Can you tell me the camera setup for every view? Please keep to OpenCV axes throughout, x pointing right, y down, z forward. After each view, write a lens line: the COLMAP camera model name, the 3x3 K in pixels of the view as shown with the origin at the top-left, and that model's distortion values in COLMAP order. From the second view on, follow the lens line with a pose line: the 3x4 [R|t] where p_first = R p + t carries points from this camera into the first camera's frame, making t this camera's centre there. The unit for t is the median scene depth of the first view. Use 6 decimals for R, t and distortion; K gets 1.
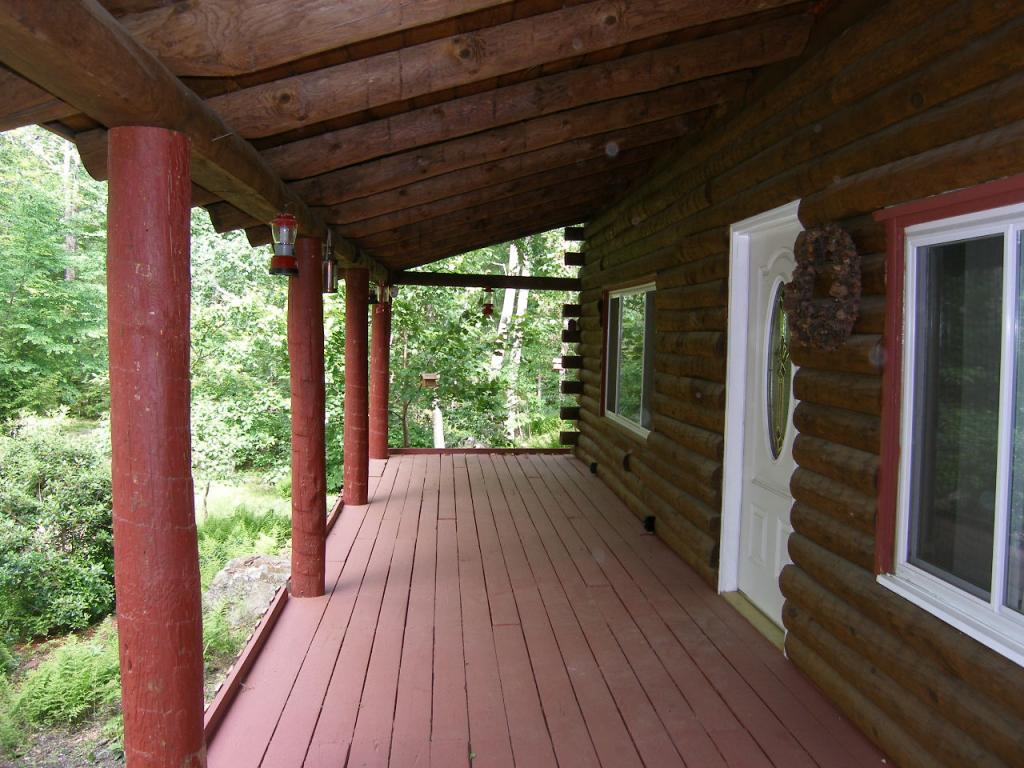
lens RADIAL K [[829.4, 0, 516.4], [0, 829.4, 365.6], [0, 0, 1]] dist [-0.081425, 0.003446]
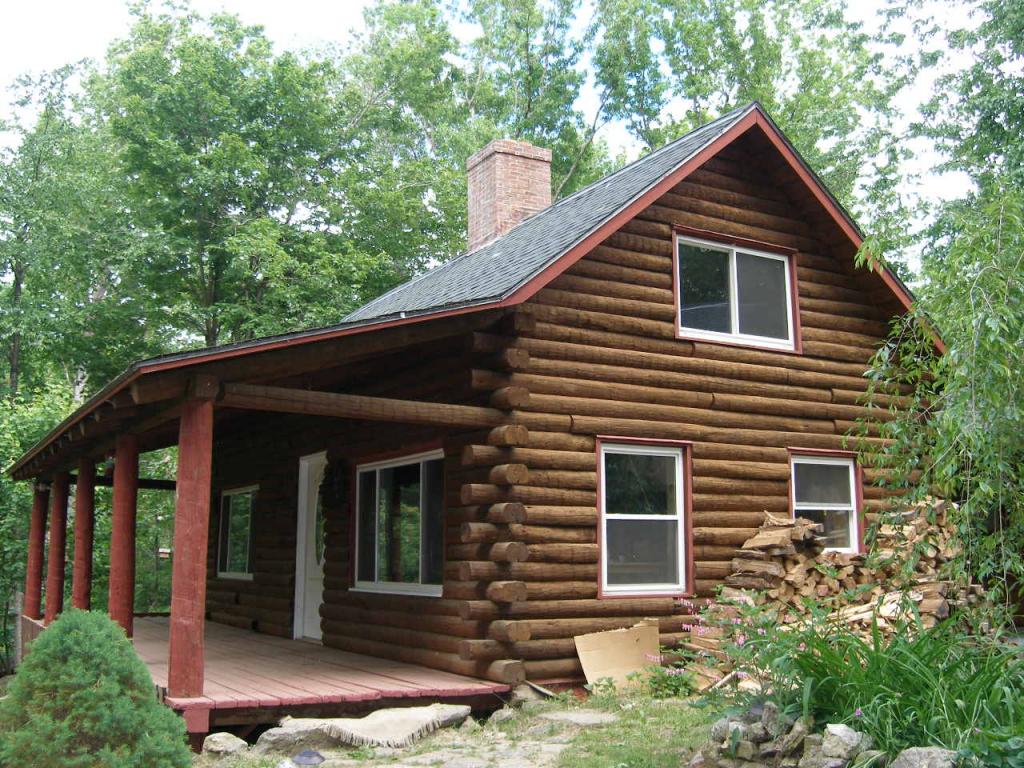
lens RADIAL K [[1048.7, 0, 512.0], [0, 1048.7, 384.0], [0, 0, 1]] dist [-0.000725, 0.000223]
pose [[0.906129, 0.048236, 0.420242, -0.441919], [0.035911, 0.981118, -0.190046, 0.200633], [-0.421474, 0.187298, 0.887287, -1.893324]]
